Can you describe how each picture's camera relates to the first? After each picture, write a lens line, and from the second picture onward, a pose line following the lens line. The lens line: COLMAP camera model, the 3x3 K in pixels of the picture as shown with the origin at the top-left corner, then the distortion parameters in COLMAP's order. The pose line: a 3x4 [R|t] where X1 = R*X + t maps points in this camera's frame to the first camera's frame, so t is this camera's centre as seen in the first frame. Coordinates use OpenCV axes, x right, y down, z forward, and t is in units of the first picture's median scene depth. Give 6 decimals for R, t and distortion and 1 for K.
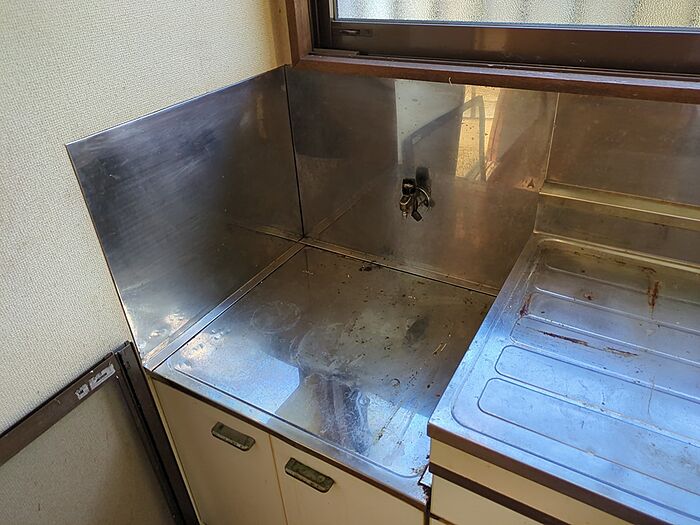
lens RADIAL K [[521.5, 0, 350.1], [0, 521.5, 263.1], [0, 0, 1]] dist [0.029732, -0.002150]
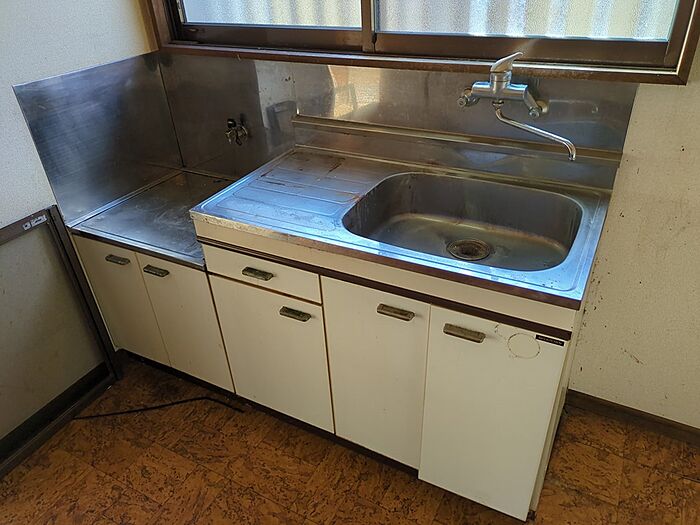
lens RADIAL K [[521.5, 0, 351.8], [0, 521.5, 263.1], [0, 0, 1]] dist [0.029732, -0.002150]
pose [[0.999075, -0.020643, 0.037733, 0.473640], [0.021035, 0.999729, -0.010007, 0.361697], [-0.037516, 0.010791, 0.999238, -0.753571]]
